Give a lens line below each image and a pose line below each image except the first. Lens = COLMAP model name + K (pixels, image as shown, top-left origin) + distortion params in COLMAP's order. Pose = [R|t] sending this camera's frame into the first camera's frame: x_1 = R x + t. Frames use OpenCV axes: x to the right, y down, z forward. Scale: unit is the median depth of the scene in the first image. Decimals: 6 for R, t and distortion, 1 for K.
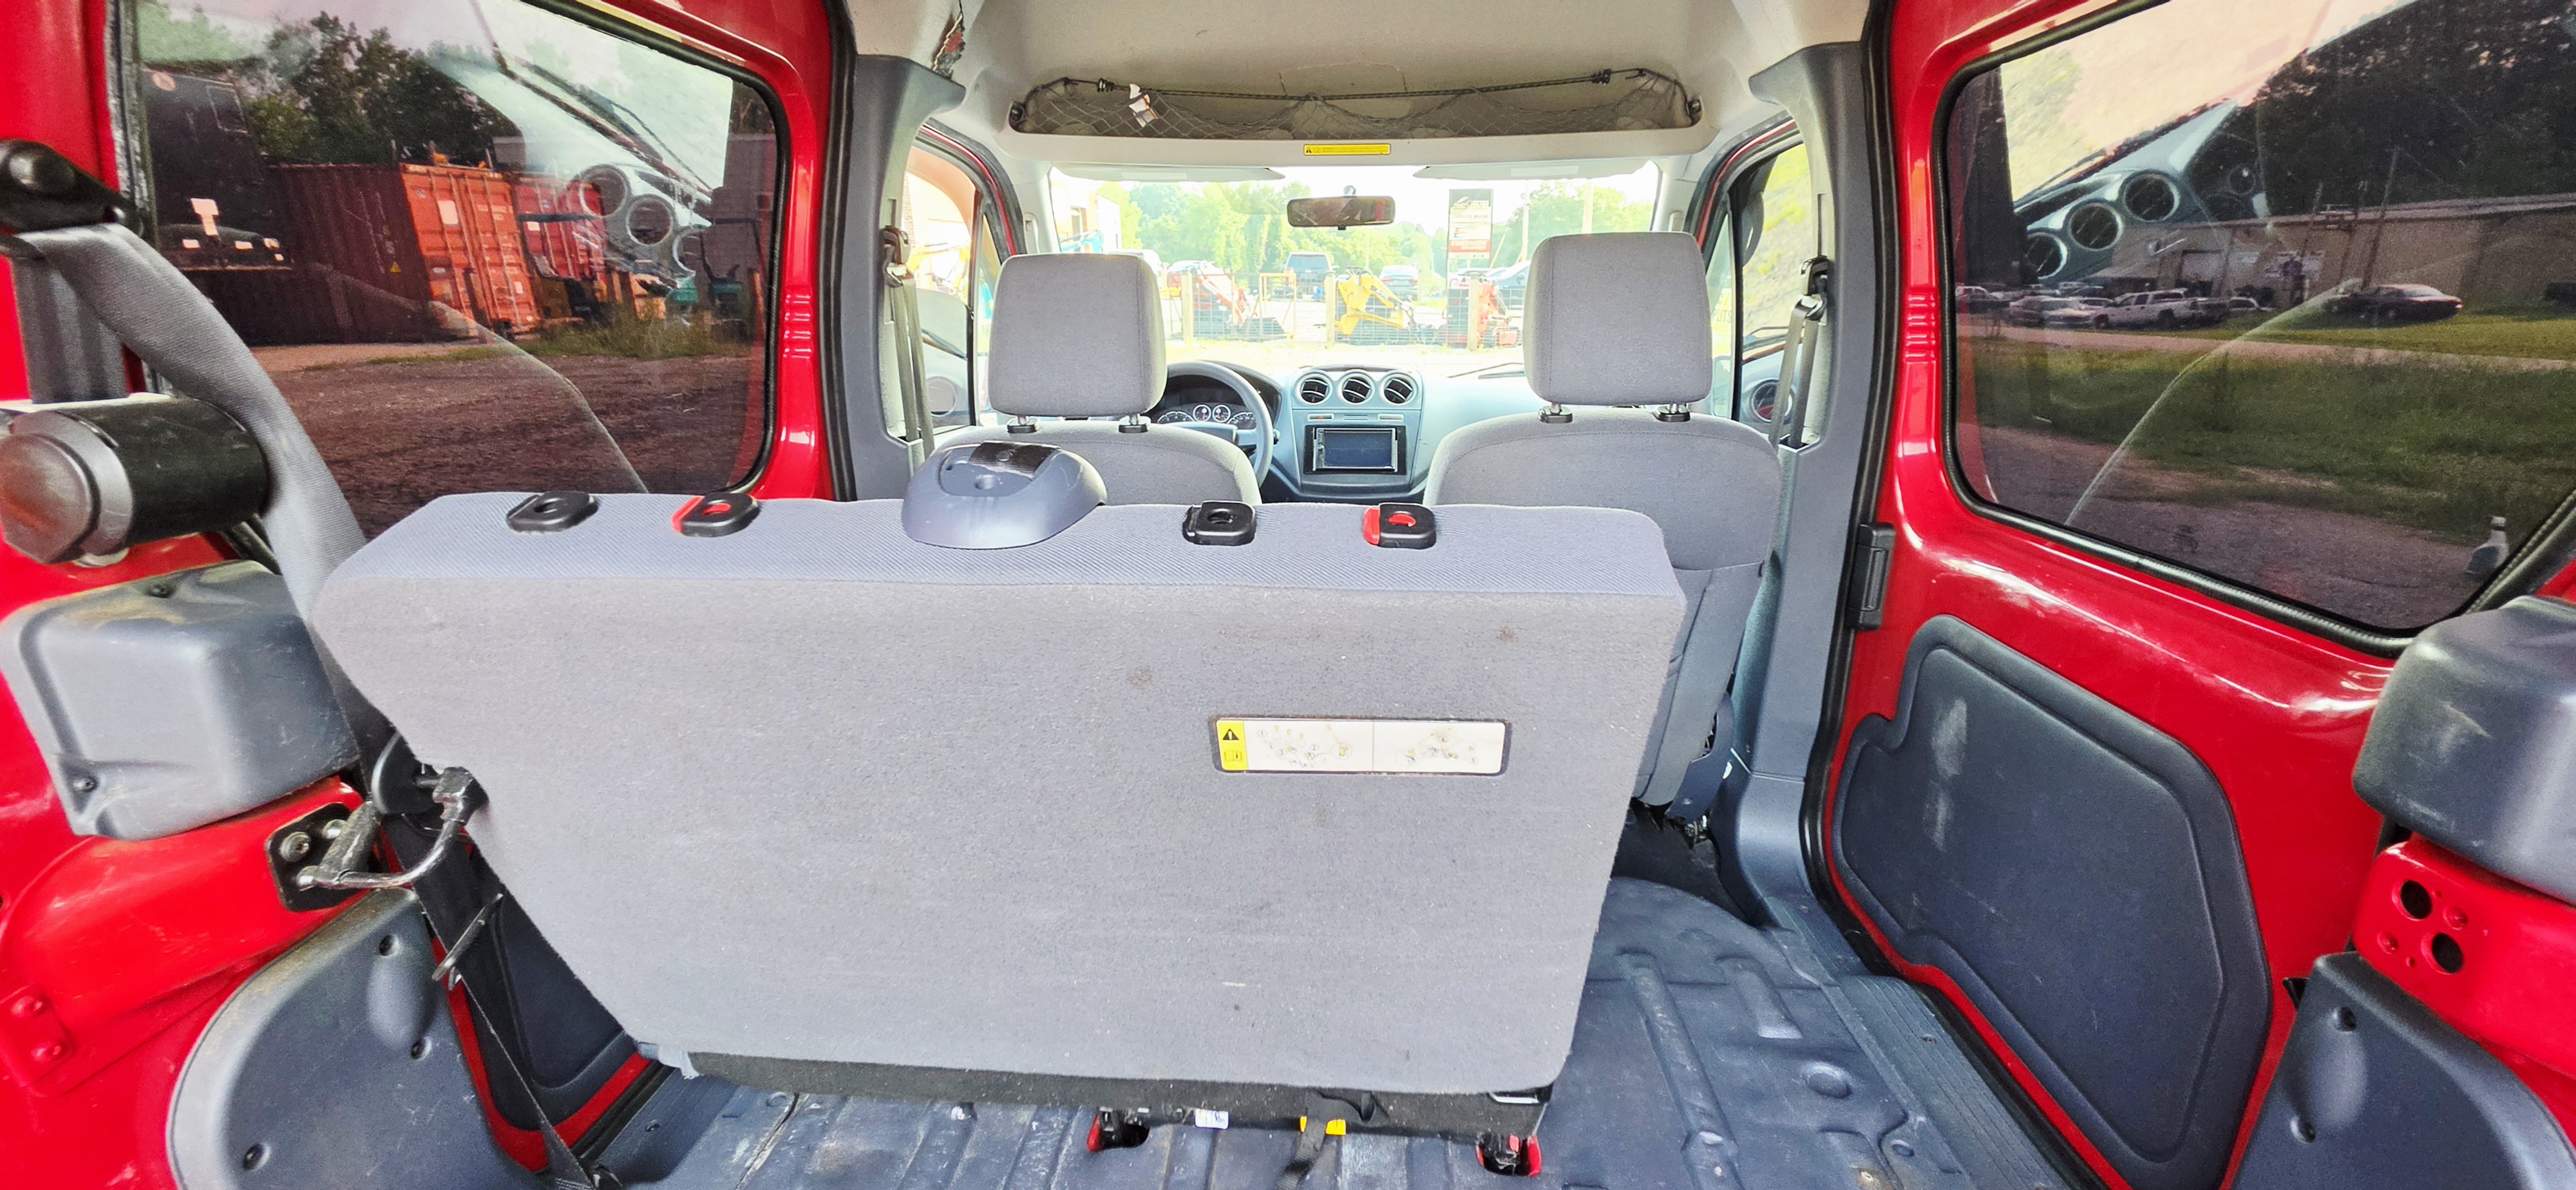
lens RADIAL K [[1029.1, 0, 1316.8], [0, 1029.1, 586.7], [0, 0, 1]] dist [-0.002717, 0.001326]
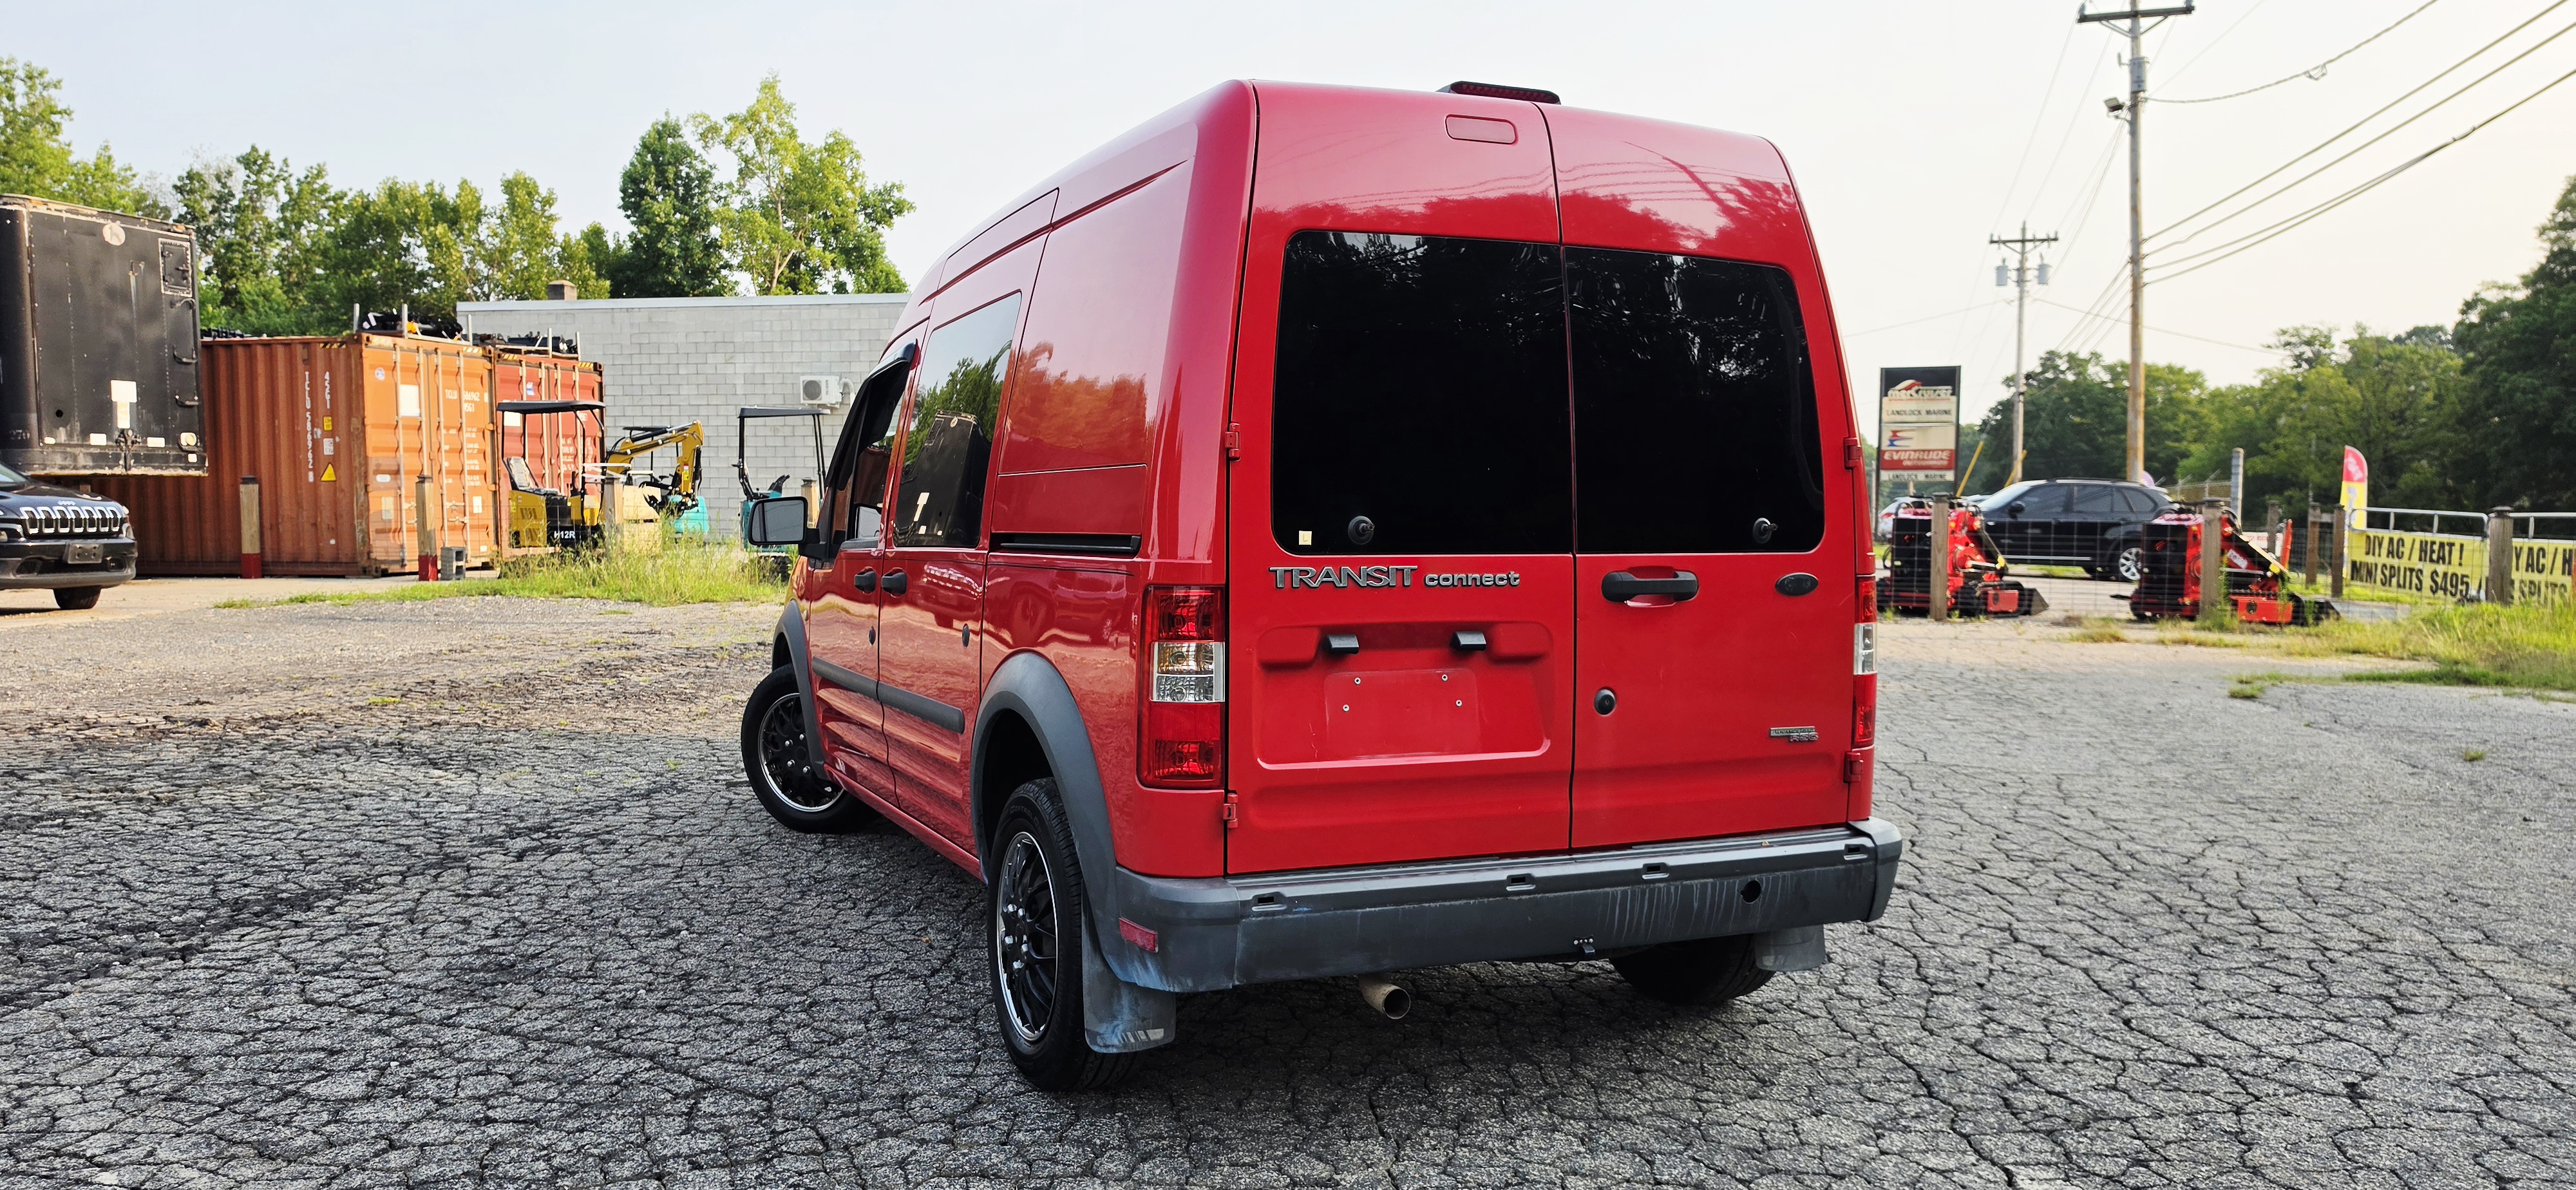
lens RADIAL K [[1802.6, 0, 1283.7], [0, 1802.6, 599.9], [0, 0, 1]] dist [0.028790, -0.035993]
pose [[0.981019, 0.019326, -0.192947, -0.014806], [-0.065284, 0.969852, -0.234788, 0.019473], [0.182592, 0.242928, 0.952704, -0.036902]]
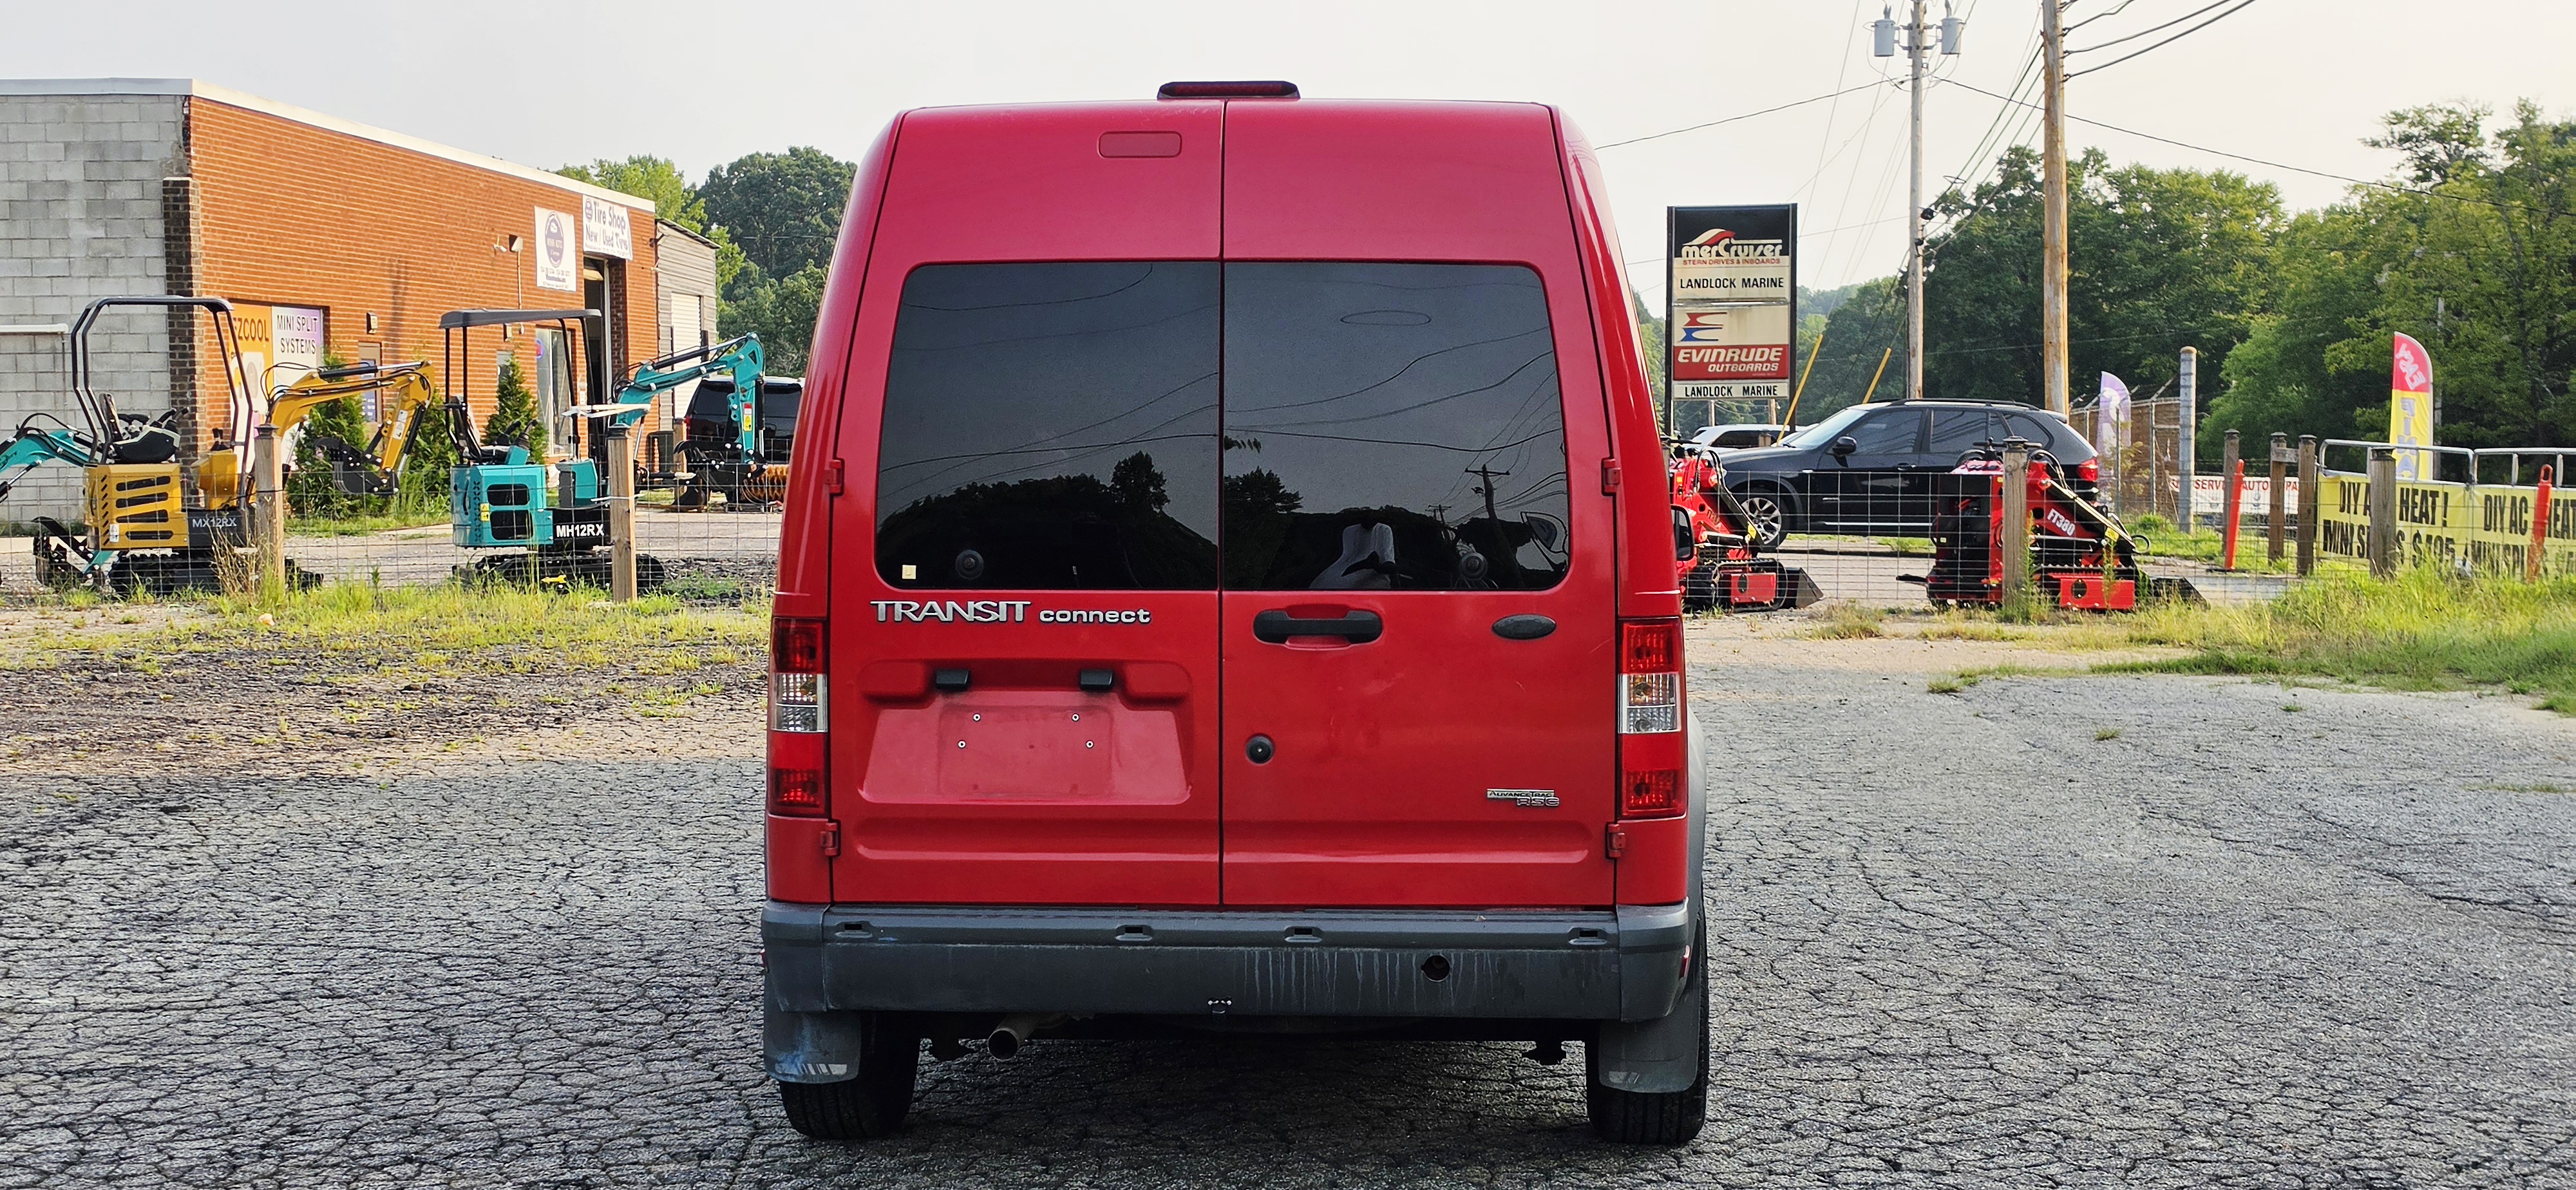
lens RADIAL K [[3434.6, 0, 1317.0], [0, 3434.6, 608.0], [0, 0, 1]] dist [0.069493, 0.000000]
pose [[0.999971, -0.002888, 0.007042, 0.003695], [0.004525, 0.969523, -0.244957, 0.089357], [-0.006119, 0.244982, 0.969508, -0.288318]]
